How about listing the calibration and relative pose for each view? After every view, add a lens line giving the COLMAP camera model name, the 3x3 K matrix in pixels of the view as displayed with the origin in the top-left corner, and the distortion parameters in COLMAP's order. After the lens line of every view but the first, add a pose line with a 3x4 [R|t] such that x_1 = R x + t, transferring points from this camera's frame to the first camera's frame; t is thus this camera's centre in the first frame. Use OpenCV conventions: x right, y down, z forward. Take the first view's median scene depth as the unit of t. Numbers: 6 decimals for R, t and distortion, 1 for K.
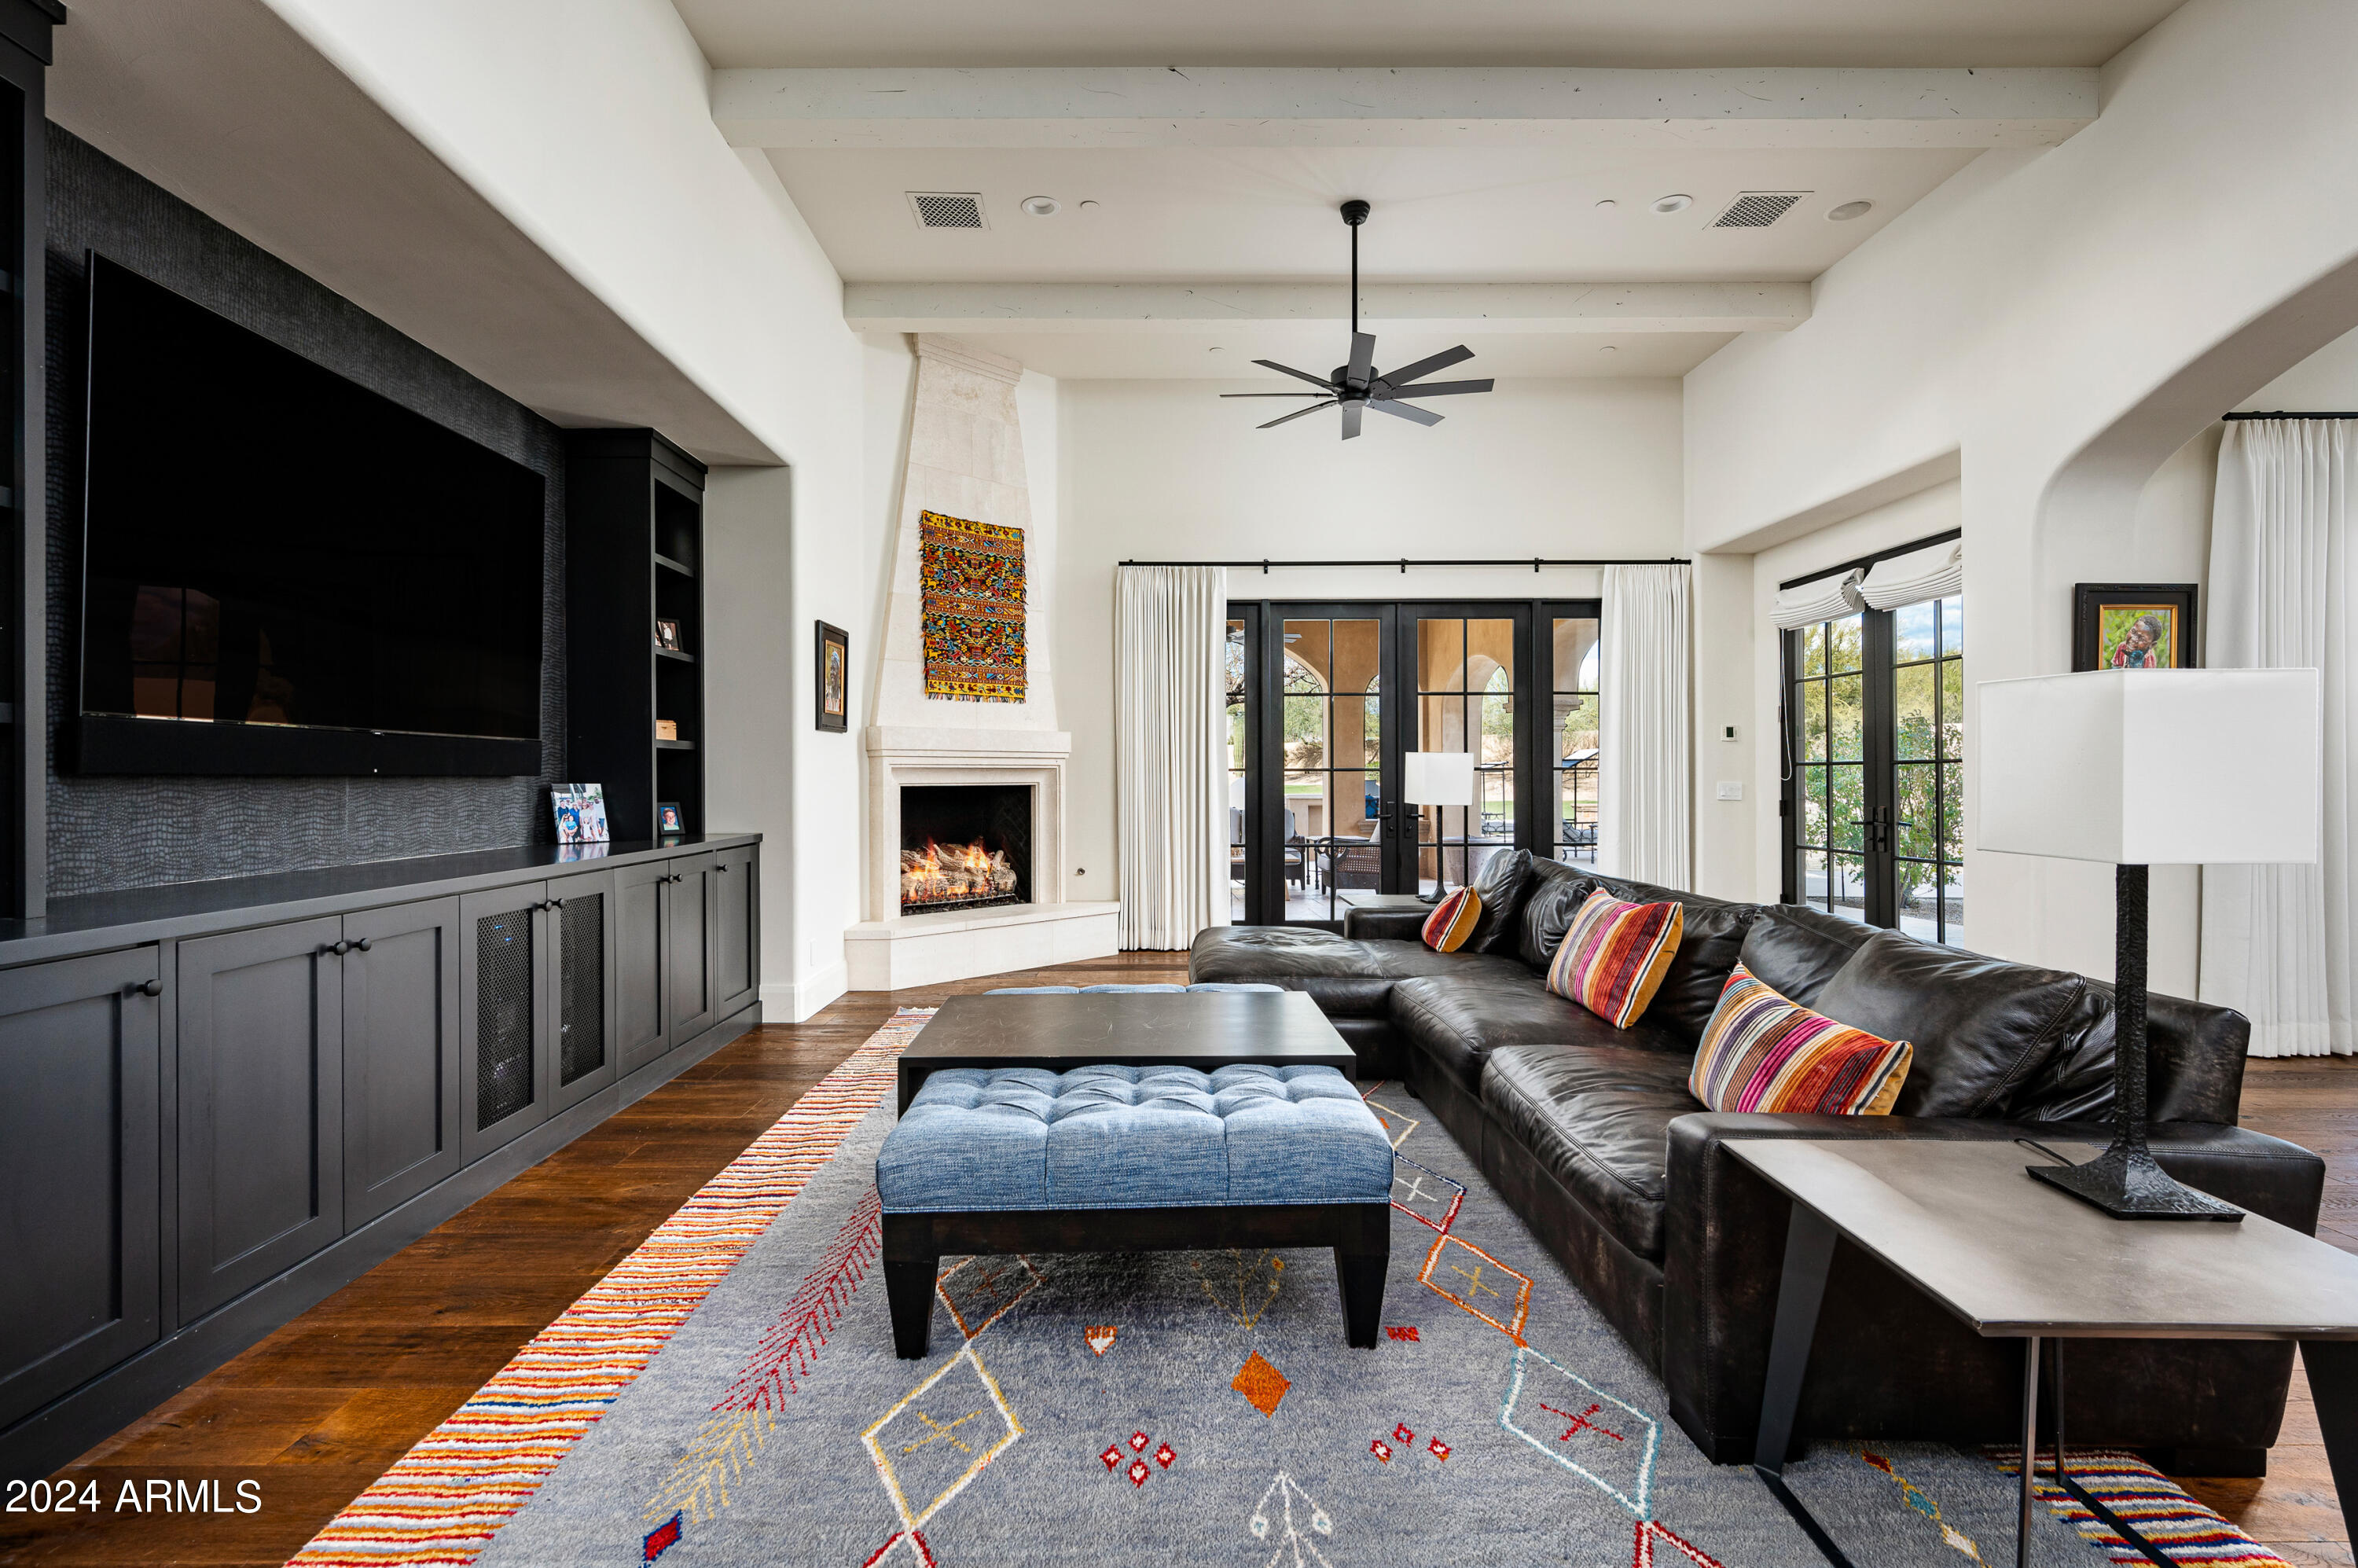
lens RADIAL K [[1092.2, 0, 1176.0], [0, 1092.2, 777.7], [0, 0, 1]] dist [-0.000743, -0.000160]
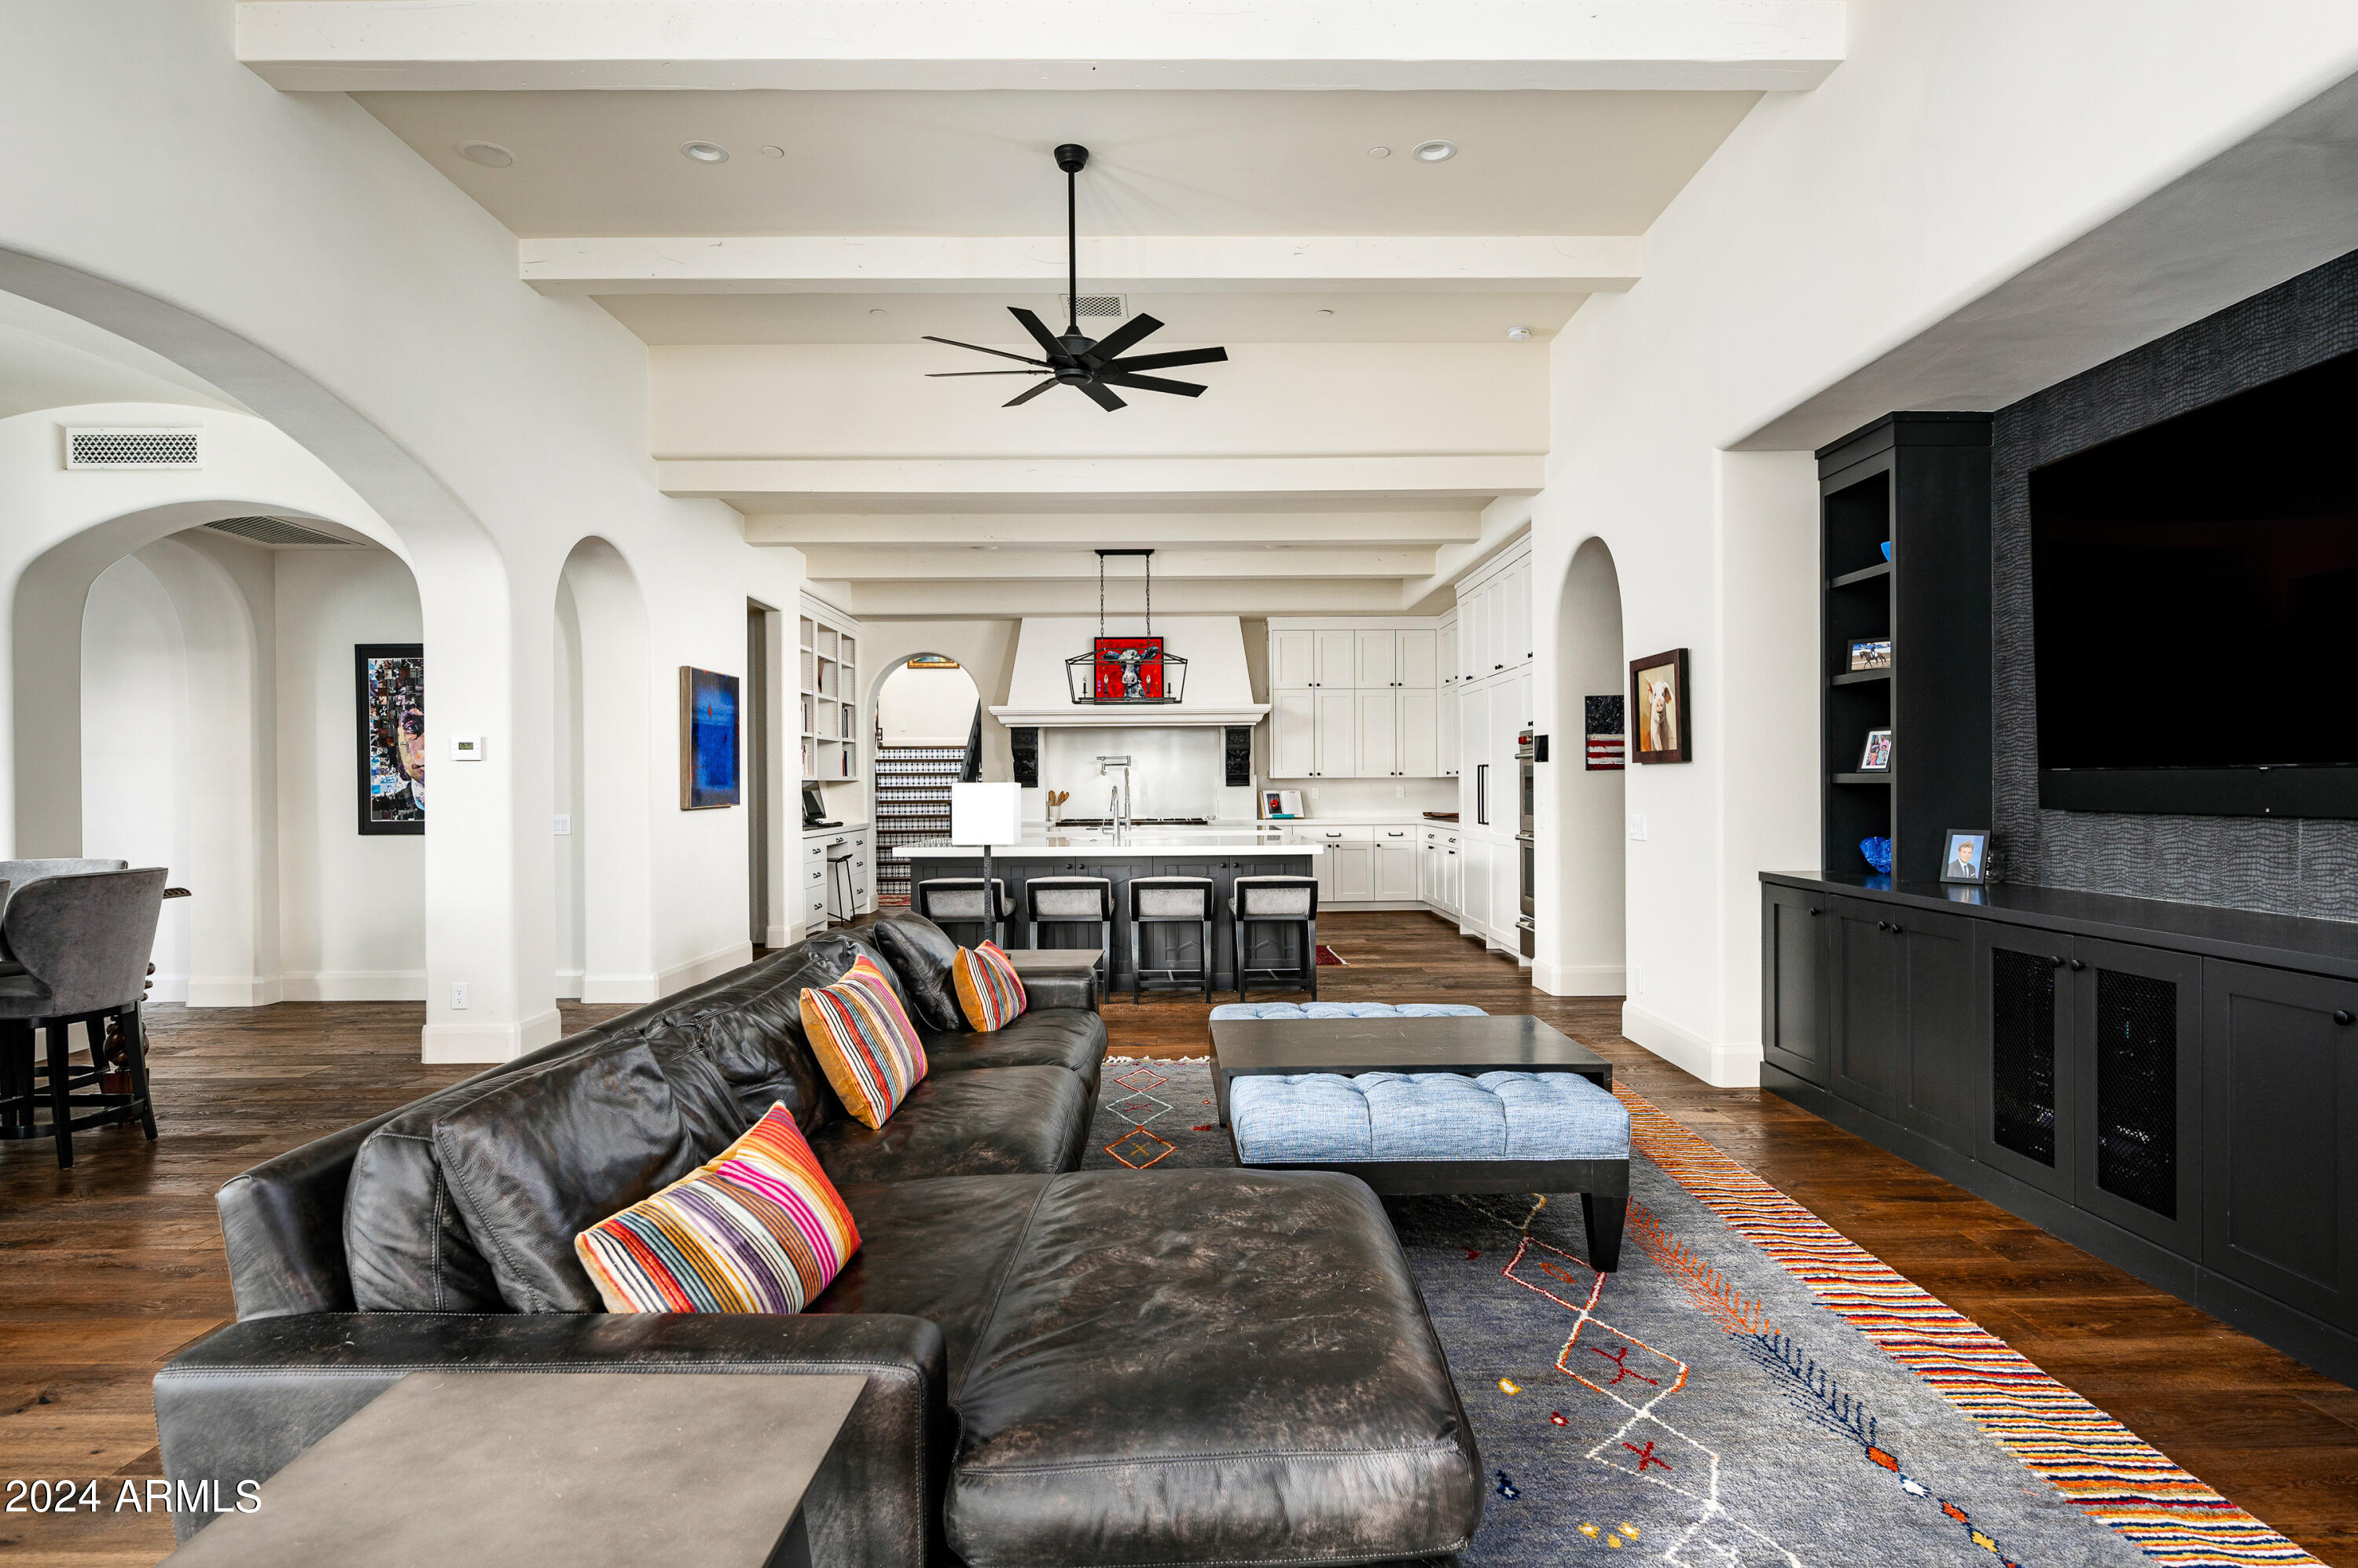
lens RADIAL K [[1270.7, 0, 1179.0], [0, 1270.7, 784.0], [0, 0, 1]] dist [0.000690, 0.000095]
pose [[-0.999942, 0.009939, -0.004106, 0.077270], [0.009952, 0.999945, -0.003207, -0.016265], [0.004074, -0.003247, -0.999986, 0.995185]]
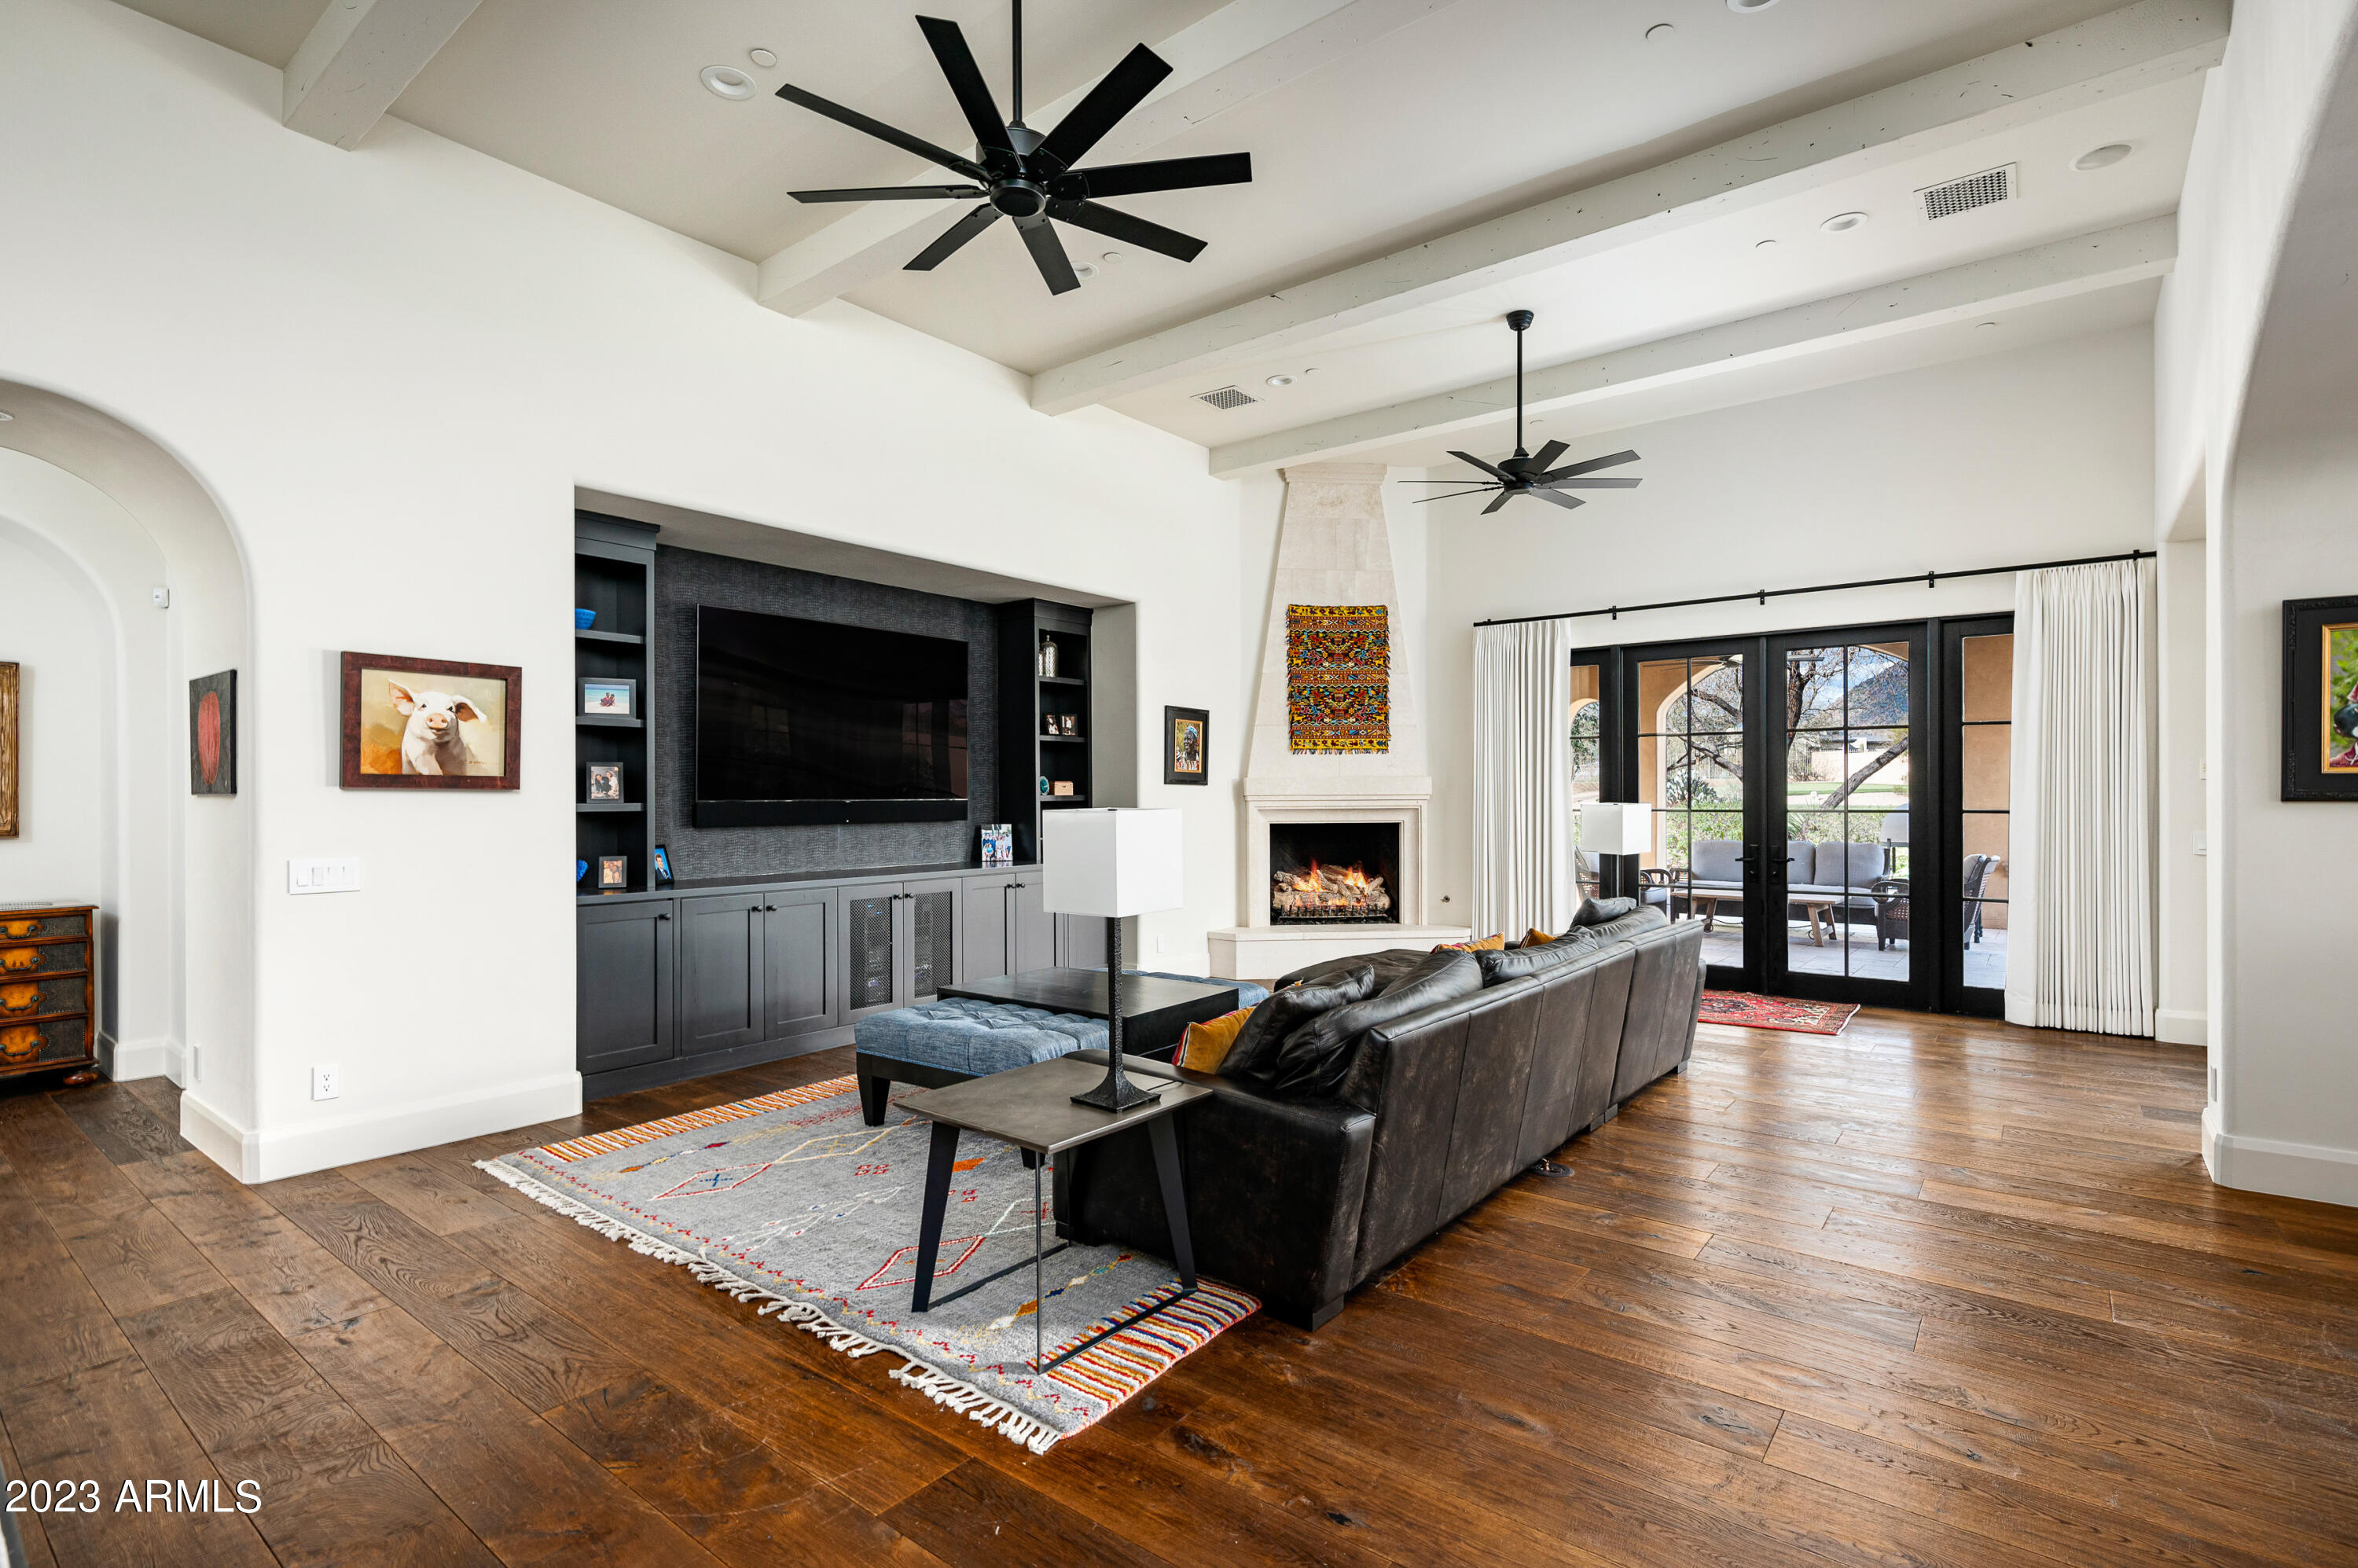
lens RADIAL K [[1100.8, 0, 1183.2], [0, 1100.8, 799.9], [0, 0, 1]] dist [0.000842, 0.000204]
pose [[0.786882, 0.002181, -0.617099, 0.455759], [0.001150, 0.999987, 0.005001, -0.025876], [0.617102, -0.004644, 0.786870, -0.076951]]
